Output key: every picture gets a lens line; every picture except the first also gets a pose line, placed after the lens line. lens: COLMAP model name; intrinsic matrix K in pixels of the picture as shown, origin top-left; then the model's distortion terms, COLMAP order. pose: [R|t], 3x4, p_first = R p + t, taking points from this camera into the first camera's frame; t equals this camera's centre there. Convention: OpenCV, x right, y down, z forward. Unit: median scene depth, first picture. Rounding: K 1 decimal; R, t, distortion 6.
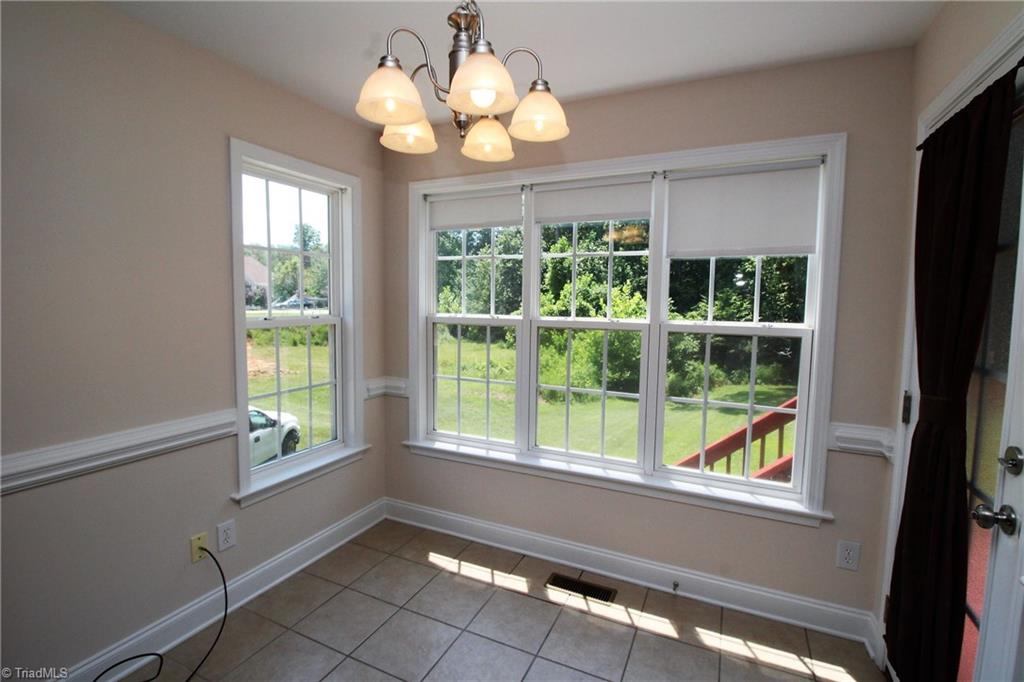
lens RADIAL K [[482.6, 0, 507.3], [0, 482.6, 336.9], [0, 0, 1]] dist [-0.003515, -0.012530]
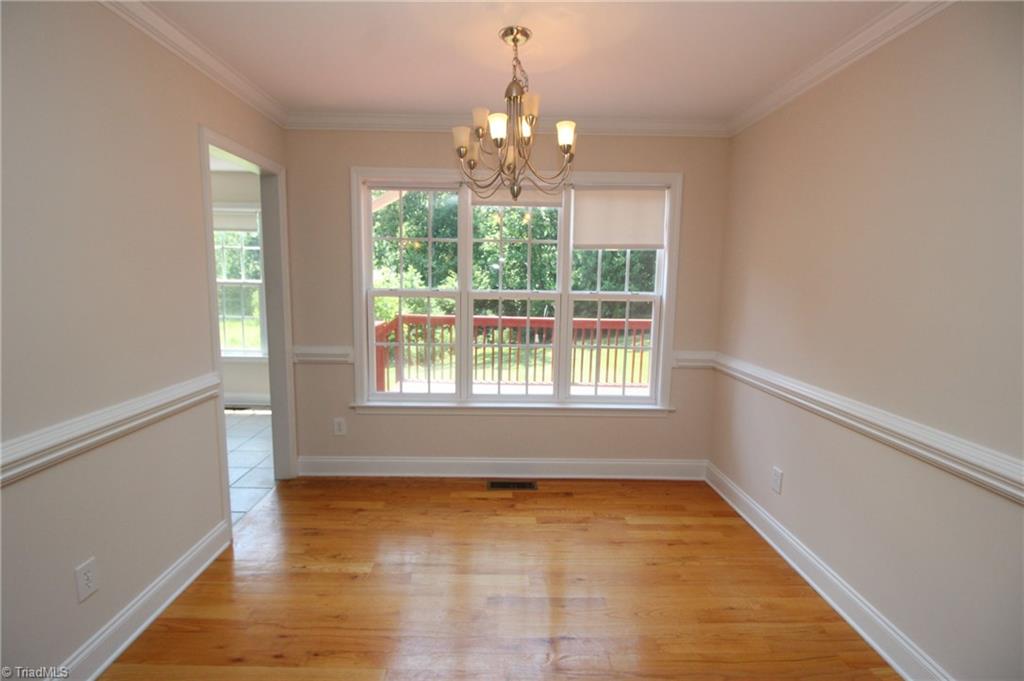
lens RADIAL K [[482.6, 0, 512.3], [0, 482.6, 345.2], [0, 0, 1]] dist [-0.003515, -0.012530]
pose [[0.894976, -0.049929, 0.443311, -0.490521], [0.020553, 0.997277, 0.070828, 0.017775], [-0.445641, -0.054278, 0.893565, -0.198952]]
